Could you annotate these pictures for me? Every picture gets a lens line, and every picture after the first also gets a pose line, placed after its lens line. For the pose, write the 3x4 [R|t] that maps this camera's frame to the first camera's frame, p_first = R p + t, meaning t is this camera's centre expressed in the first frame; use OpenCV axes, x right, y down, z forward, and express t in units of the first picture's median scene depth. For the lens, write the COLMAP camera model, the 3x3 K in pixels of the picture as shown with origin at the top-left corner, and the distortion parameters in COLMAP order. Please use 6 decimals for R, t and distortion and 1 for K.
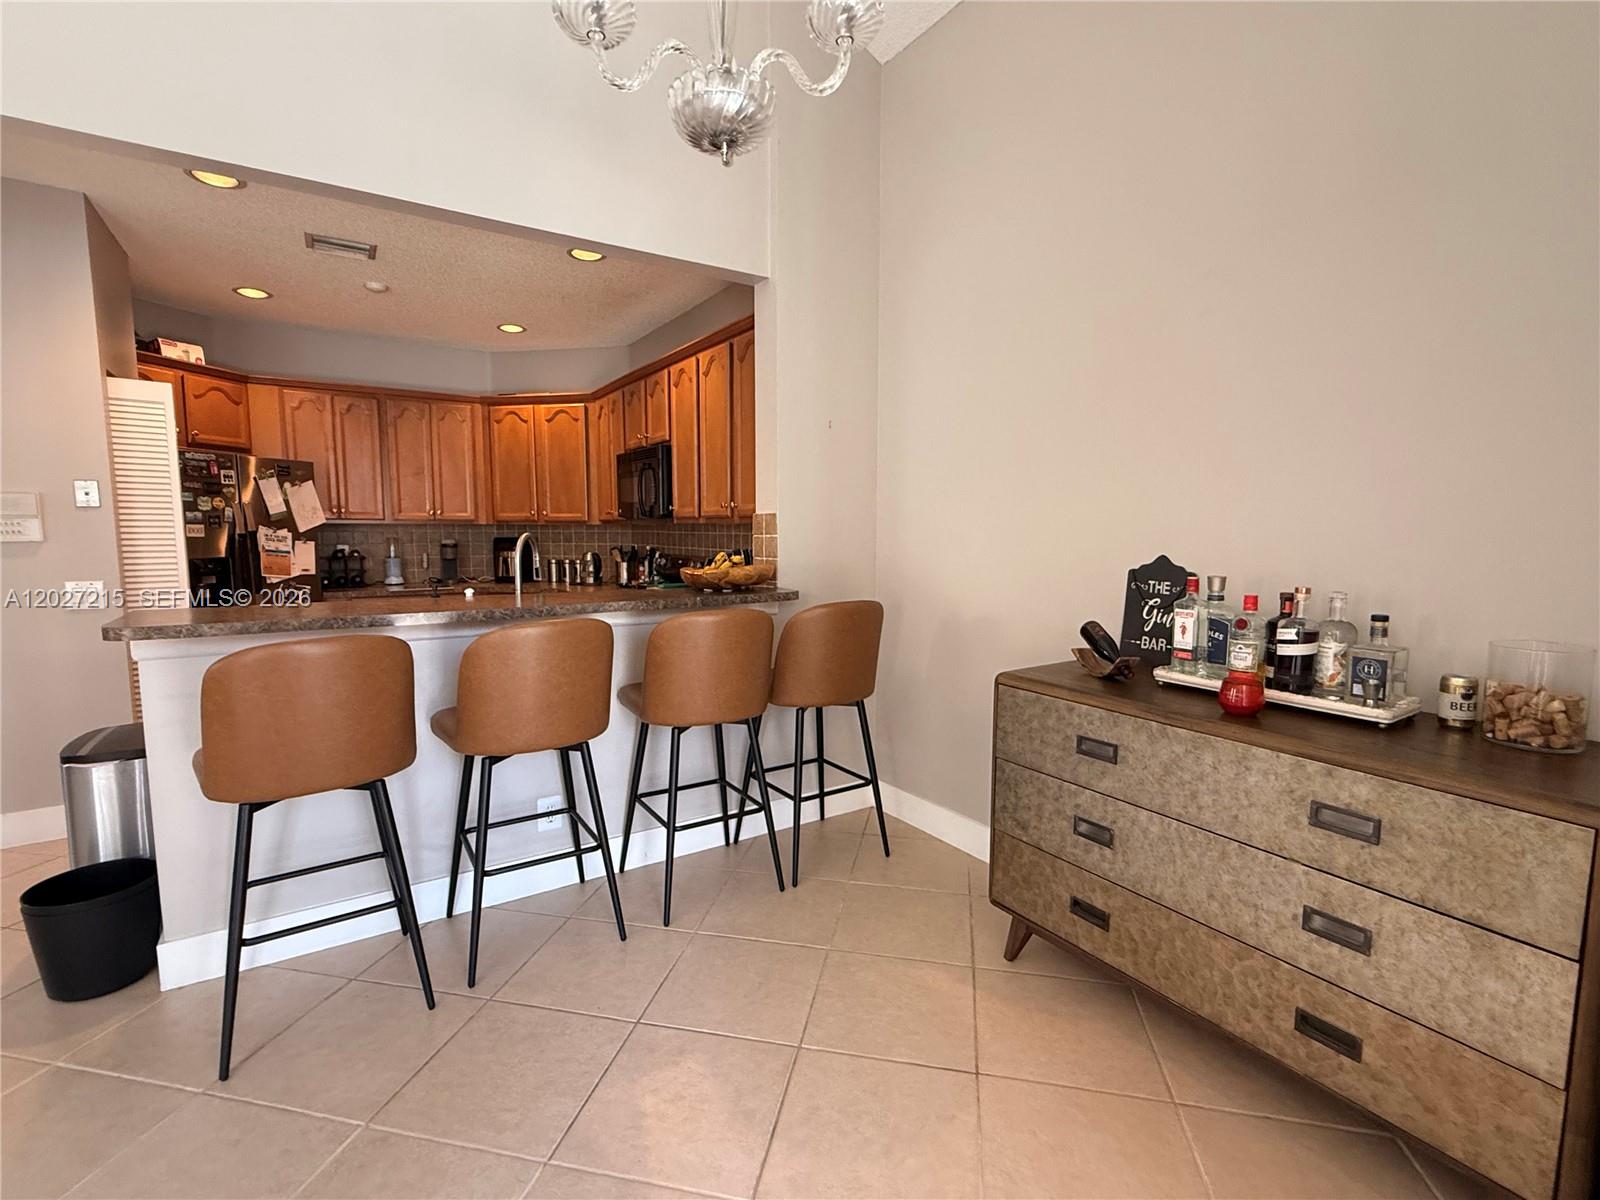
lens RADIAL K [[735.5, 0, 797.5], [0, 735.5, 602.2], [0, 0, 1]] dist [0.004491, 0.000722]
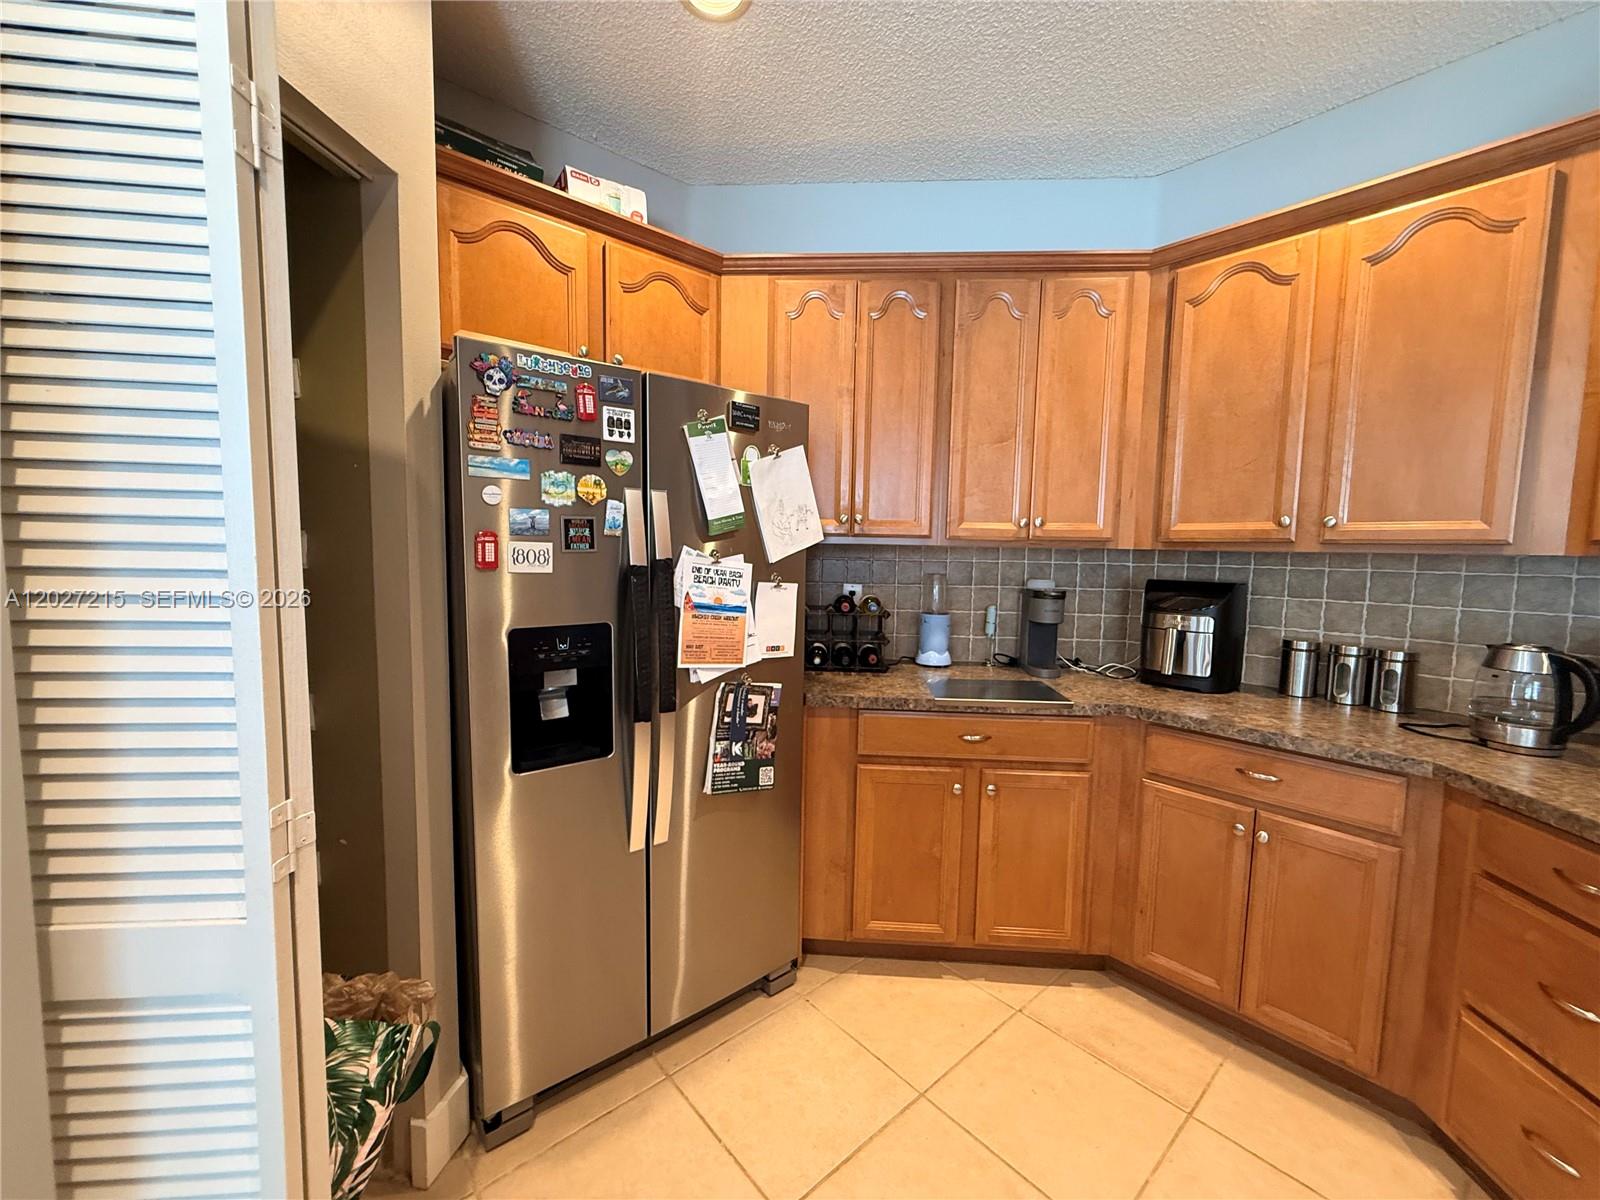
lens RADIAL K [[640.2, 0, 799.1], [0, 640.2, 599.5], [0, 0, 1]] dist [-0.001191, 0.000257]
pose [[0.801119, 0.065237, -0.594939, -0.406683], [-0.078809, 0.996885, 0.003191, -0.070825], [0.593293, 0.044330, 0.803765, 0.662047]]
